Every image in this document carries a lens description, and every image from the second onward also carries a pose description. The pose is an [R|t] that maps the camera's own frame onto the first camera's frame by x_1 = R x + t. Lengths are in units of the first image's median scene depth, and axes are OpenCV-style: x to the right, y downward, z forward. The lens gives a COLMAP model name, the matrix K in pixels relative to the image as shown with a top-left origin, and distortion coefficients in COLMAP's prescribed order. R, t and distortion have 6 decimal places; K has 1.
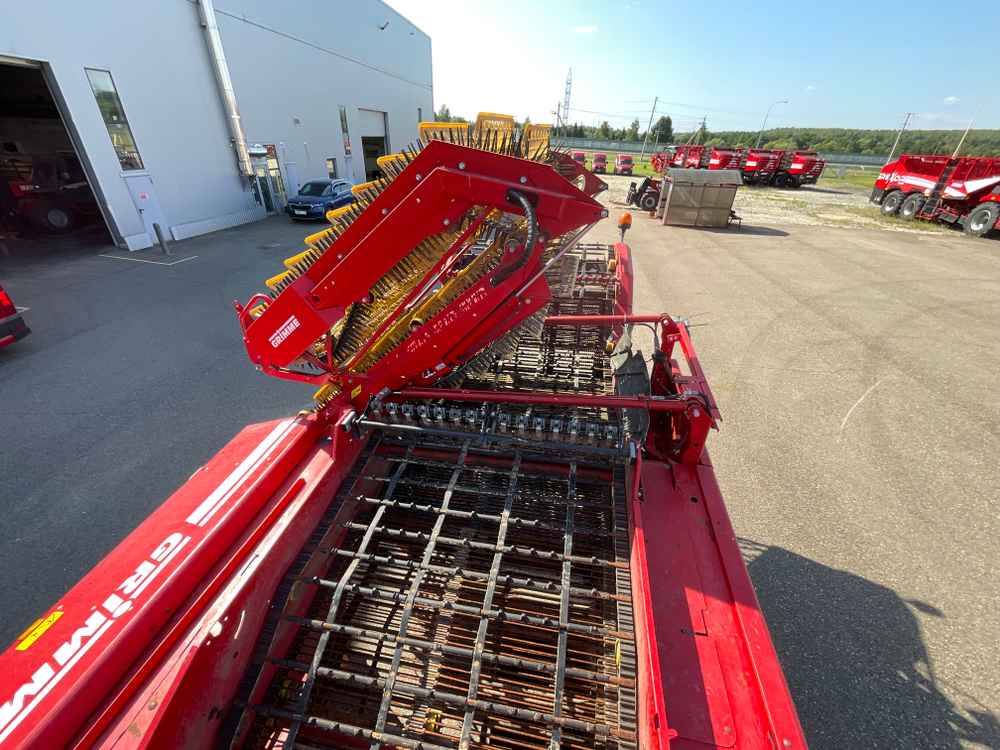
lens RADIAL K [[402.4, 0, 502.5], [0, 402.4, 376.8], [0, 0, 1]] dist [0.003109, -0.000696]
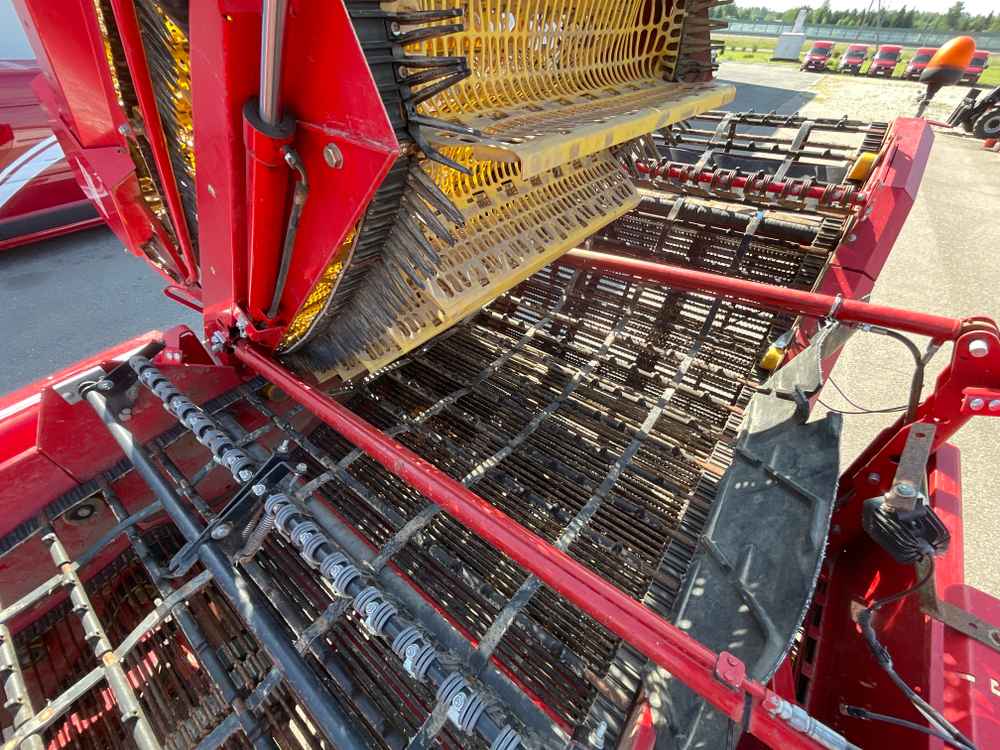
lens RADIAL K [[402.4, 0, 502.5], [0, 402.4, 376.8], [0, 0, 1]] dist [0.003109, -0.000696]
pose [[0.885748, 0.298286, -0.355634, 0.180998], [-0.234226, 0.948706, 0.212356, -0.087416], [0.400735, -0.104795, 0.910181, 0.523007]]
